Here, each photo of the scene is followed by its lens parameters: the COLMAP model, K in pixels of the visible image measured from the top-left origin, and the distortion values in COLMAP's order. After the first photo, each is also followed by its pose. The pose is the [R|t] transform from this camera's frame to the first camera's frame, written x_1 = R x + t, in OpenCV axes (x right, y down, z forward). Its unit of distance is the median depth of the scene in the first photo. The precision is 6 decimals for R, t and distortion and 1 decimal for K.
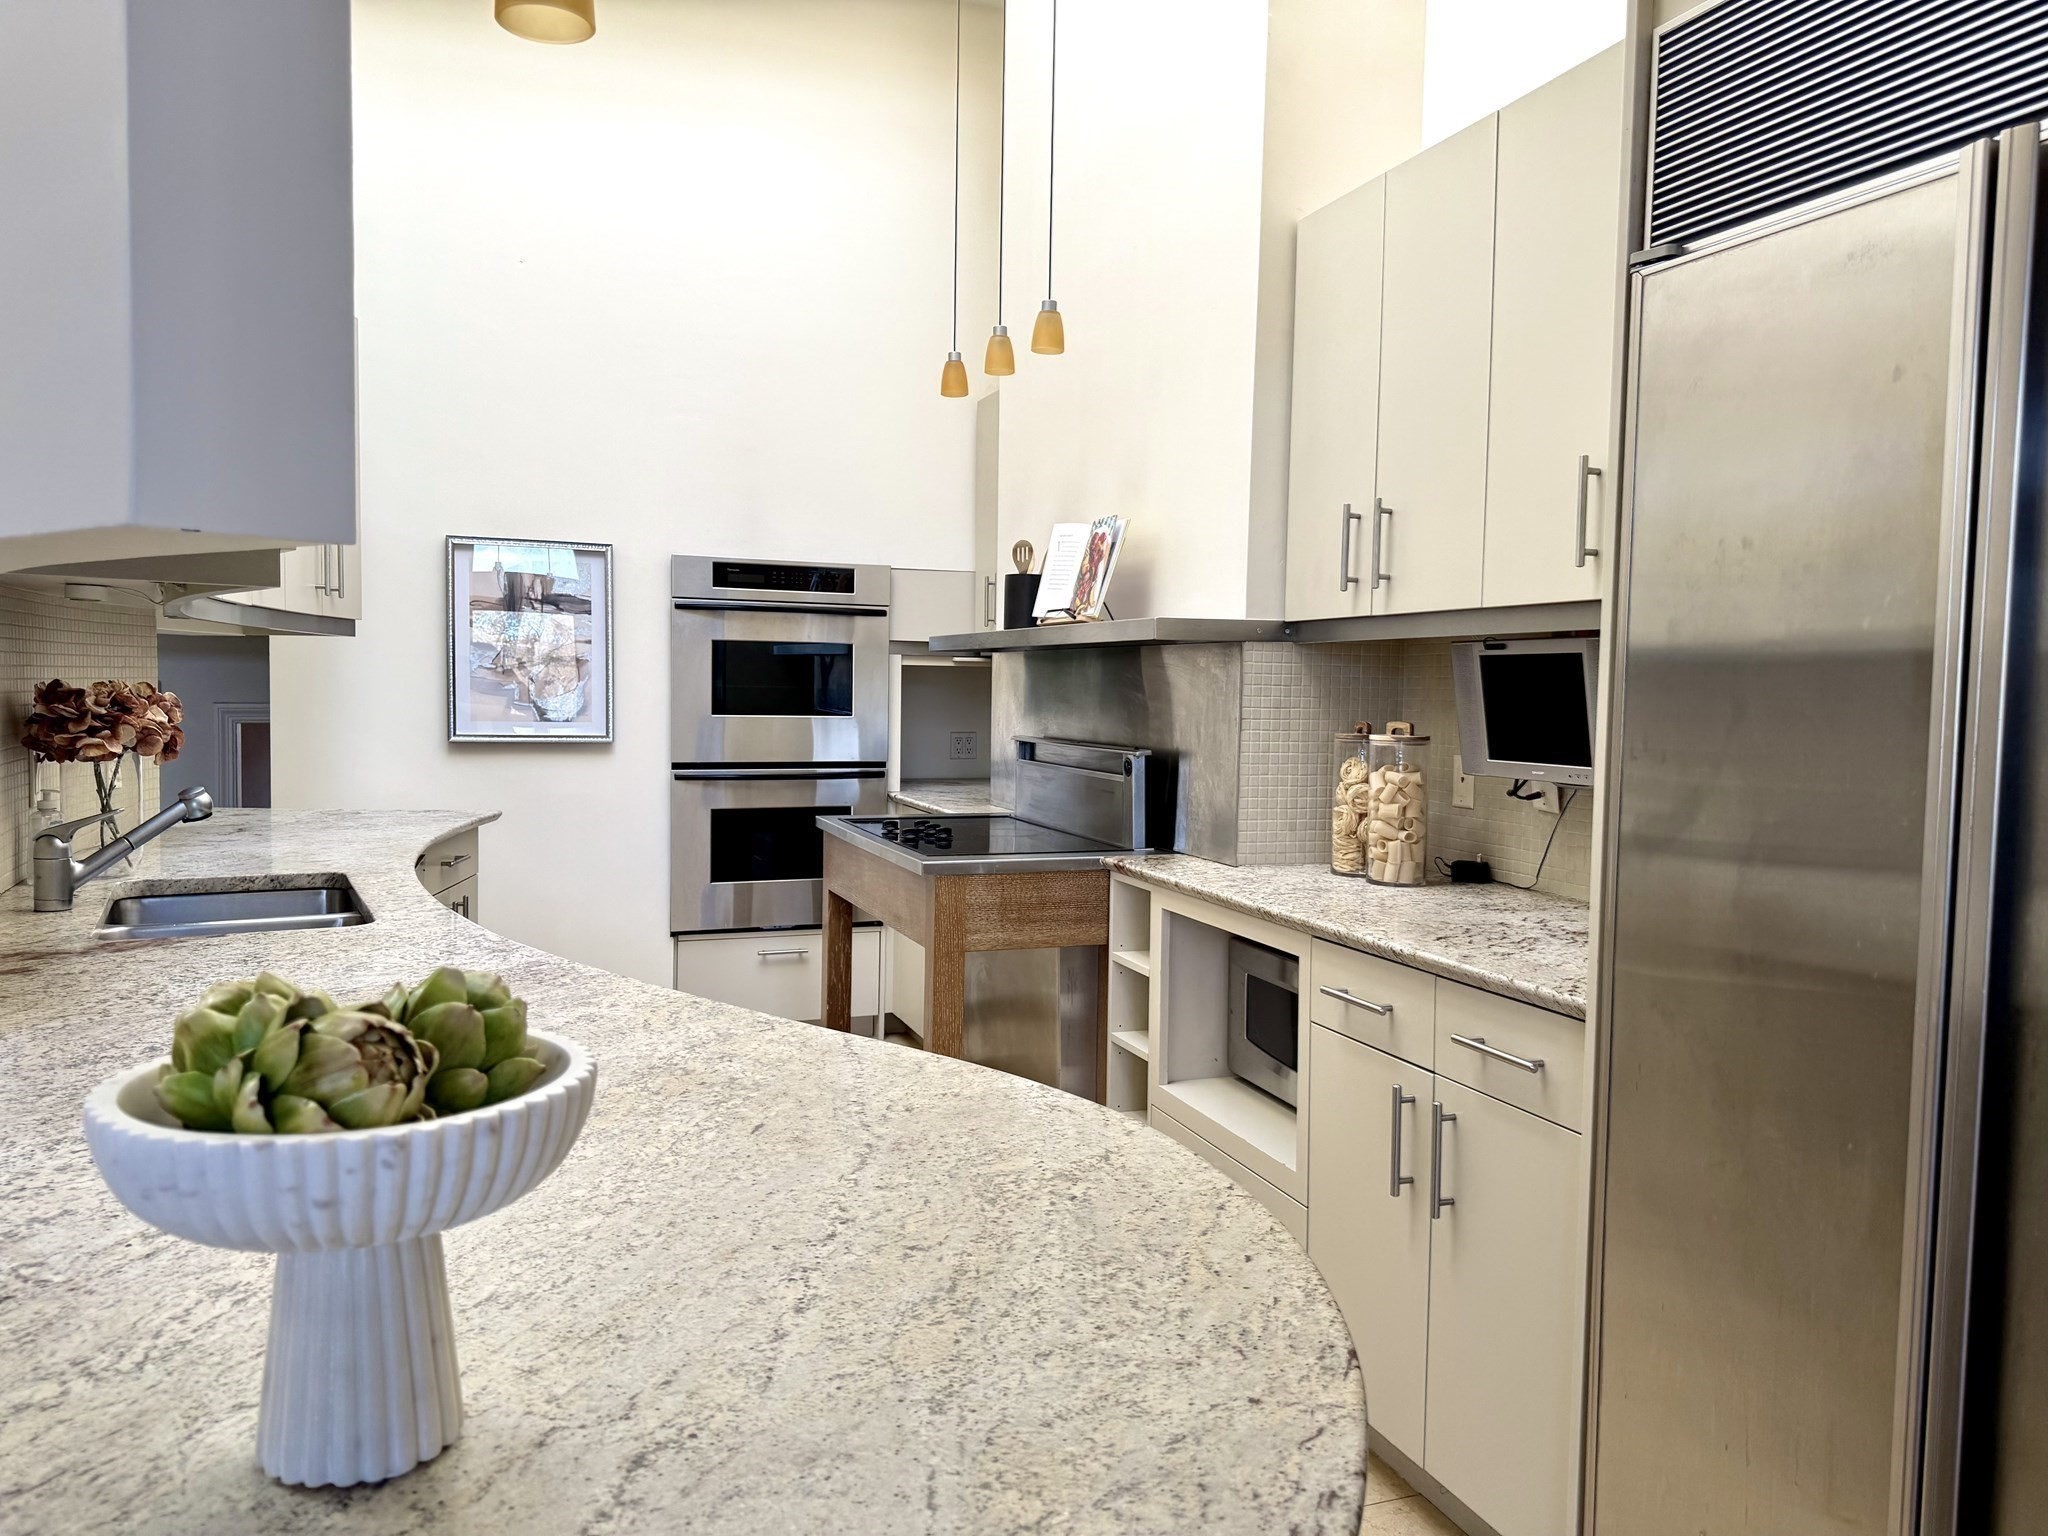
lens RADIAL K [[1442.7, 0, 1021.6], [0, 1442.7, 768.3], [0, 0, 1]] dist [0.076253, -0.099622]
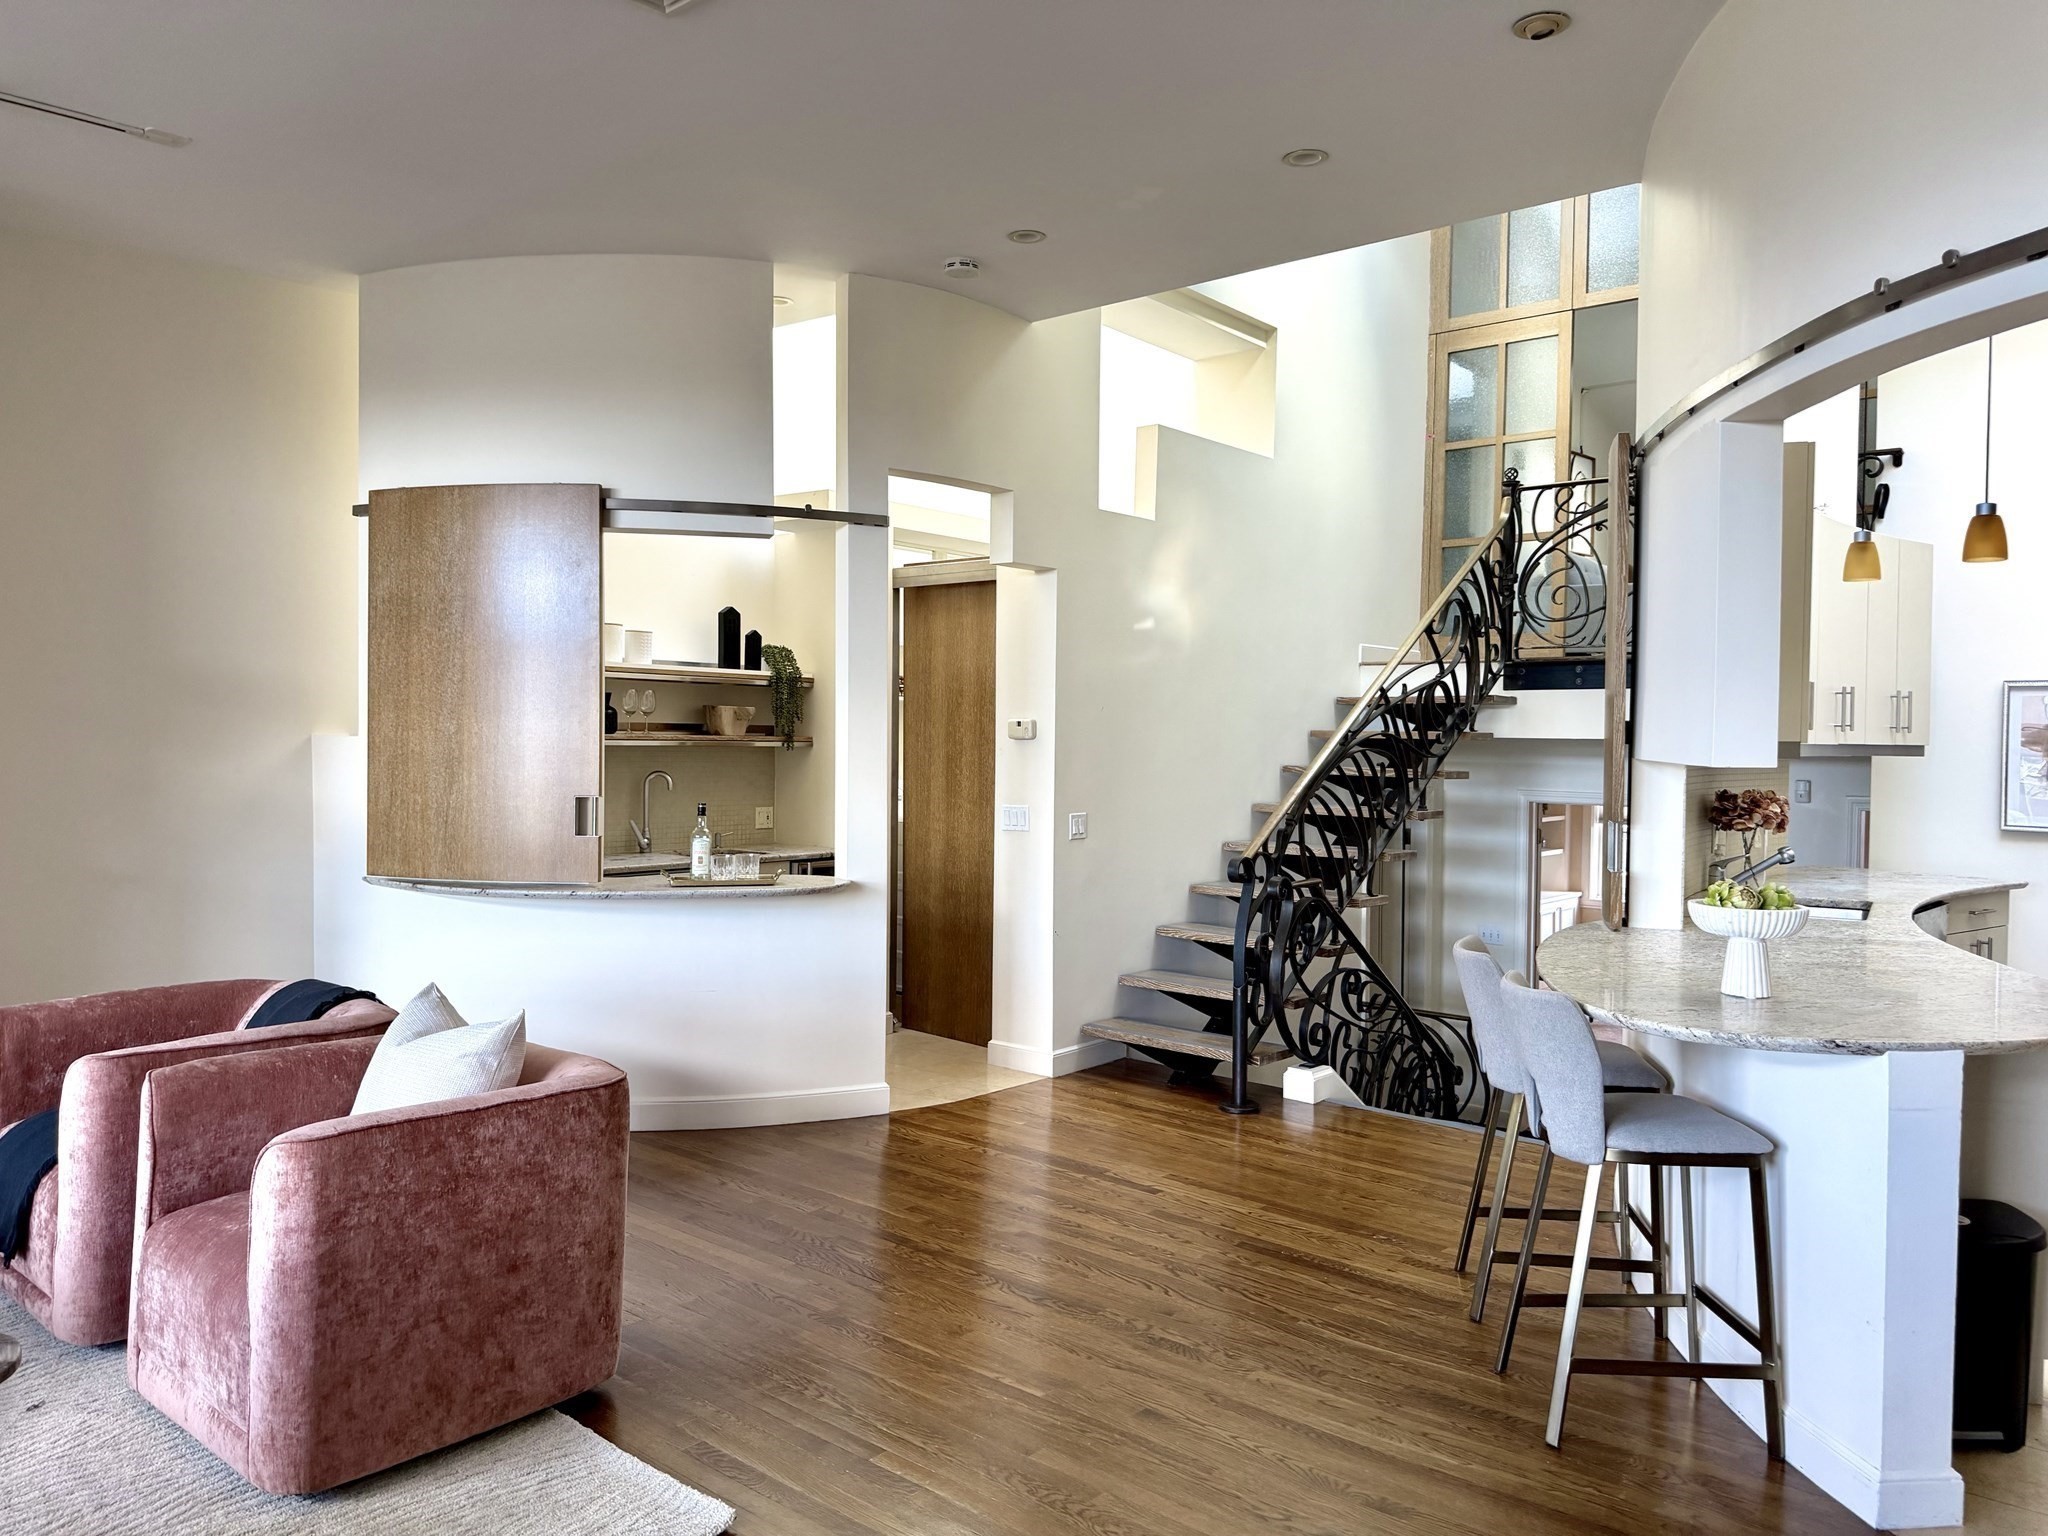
lens RADIAL K [[1442.7, 0, 1032.2], [0, 1442.7, 767.2], [0, 0, 1]] dist [0.076253, -0.099622]
pose [[0.490080, 0.007259, -0.871647, 0.544445], [-0.054155, 0.998287, -0.022135, 0.004539], [0.869994, 0.058052, 0.489633, -0.713723]]
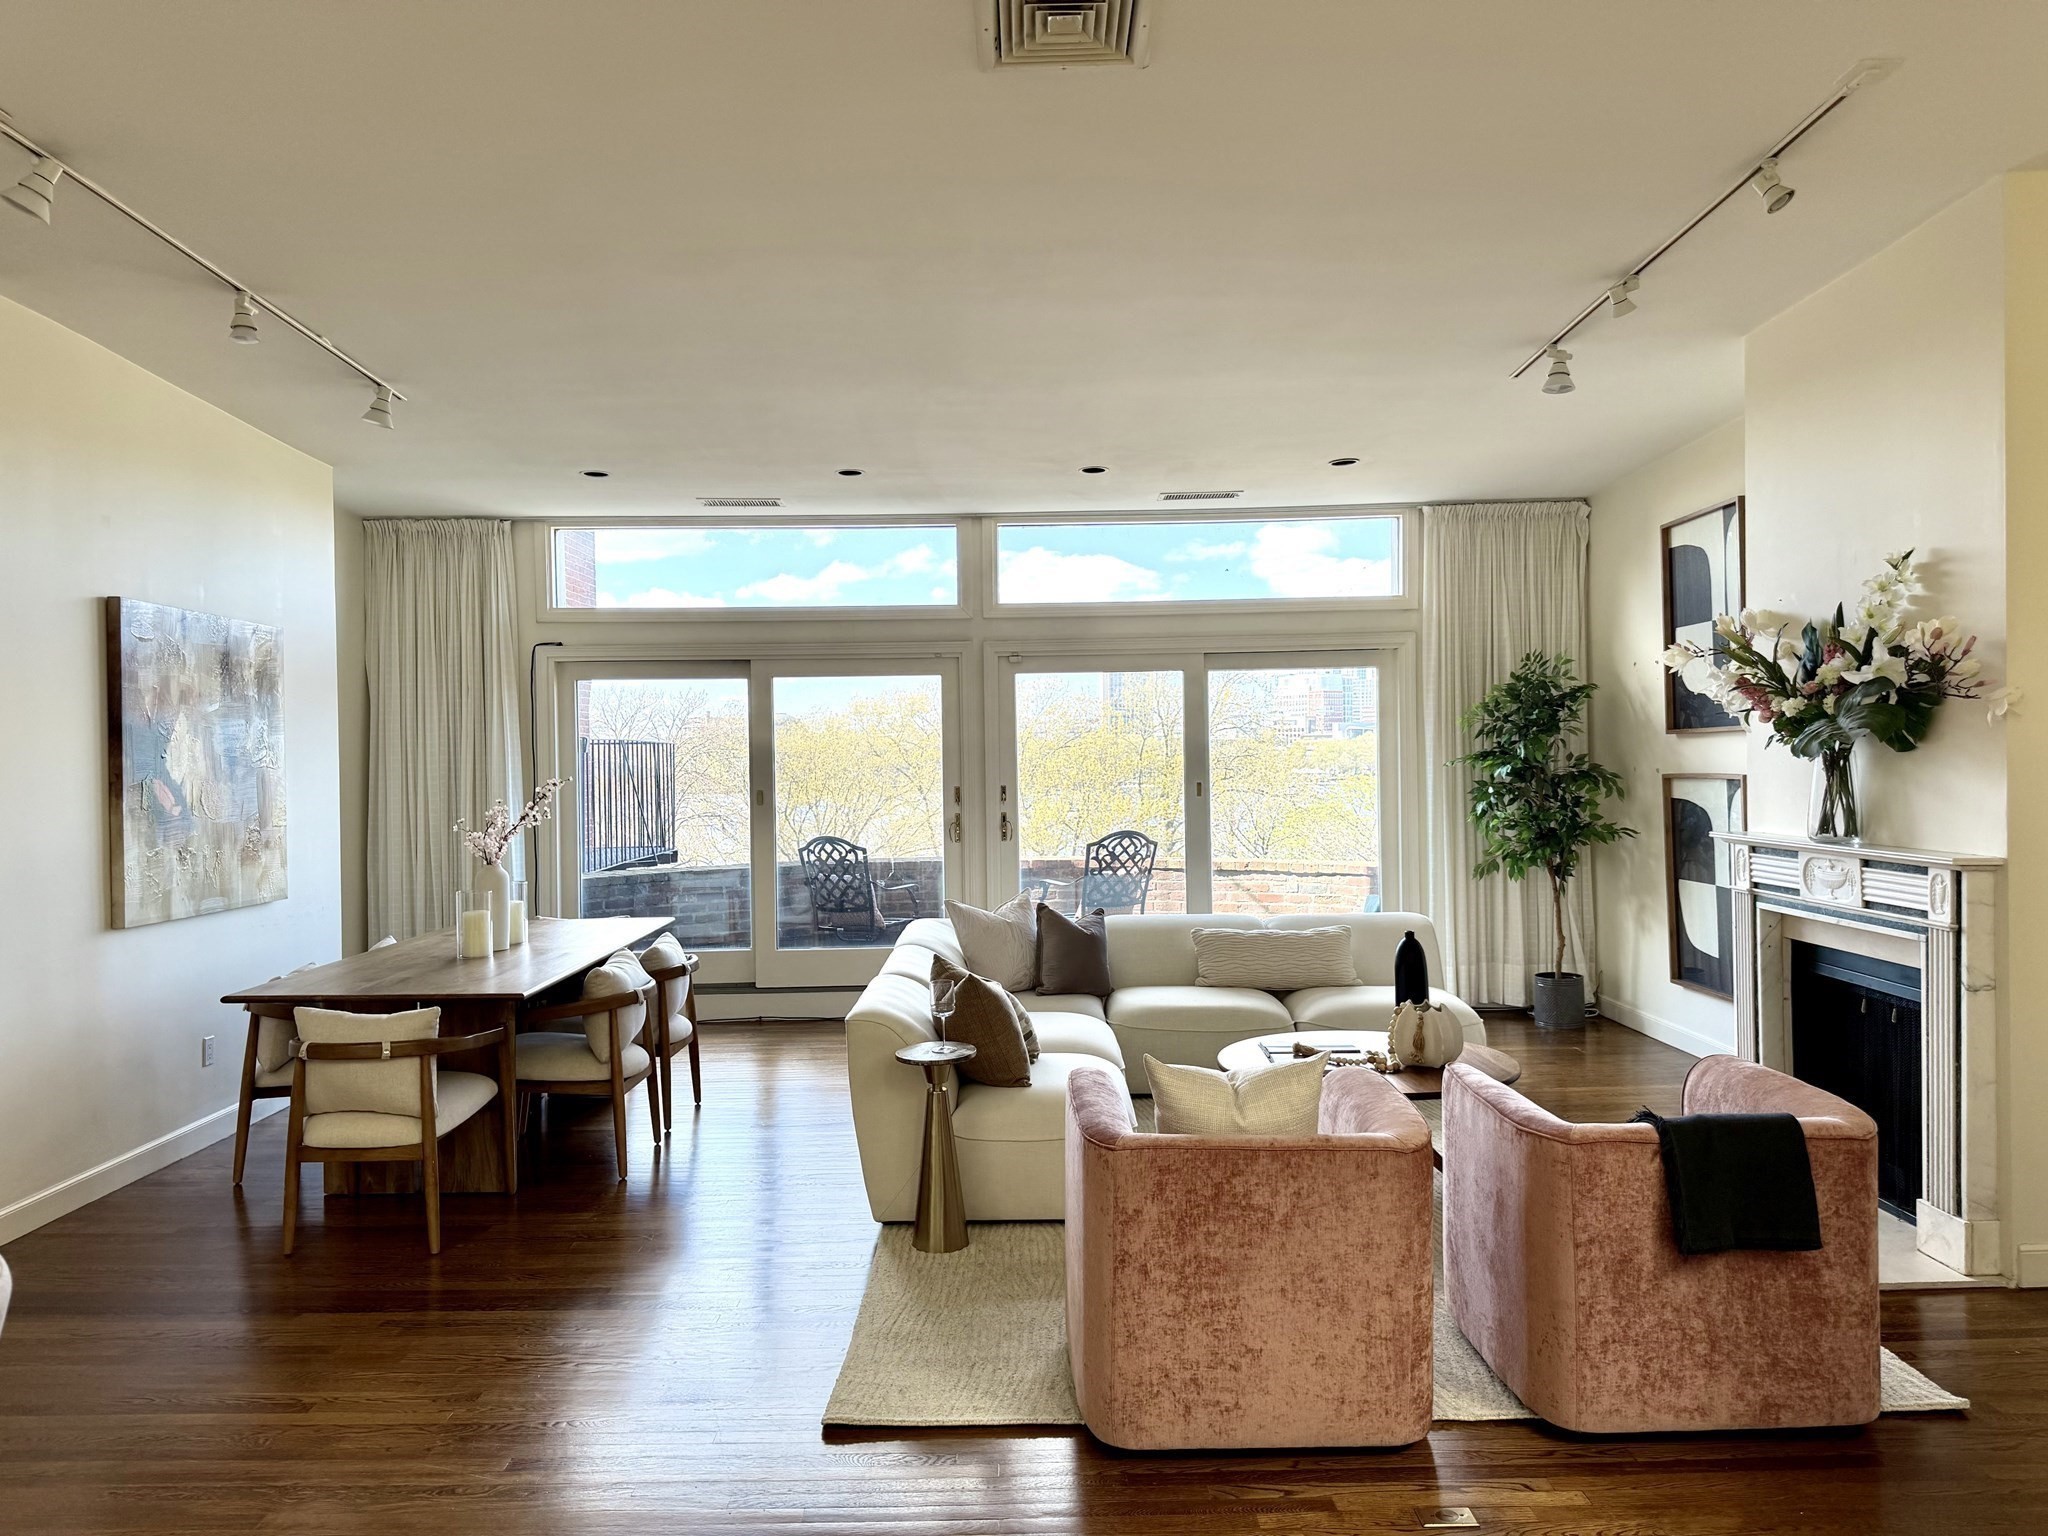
lens RADIAL K [[1442.7, 0, 1020.5], [0, 1442.7, 768.4], [0, 0, 1]] dist [0.076253, -0.099622]
pose [[-0.939349, -0.006072, 0.342910, -0.806689], [0.018917, 0.997404, 0.069483, -0.120577], [-0.342441, 0.071756, -0.936795, 0.518802]]
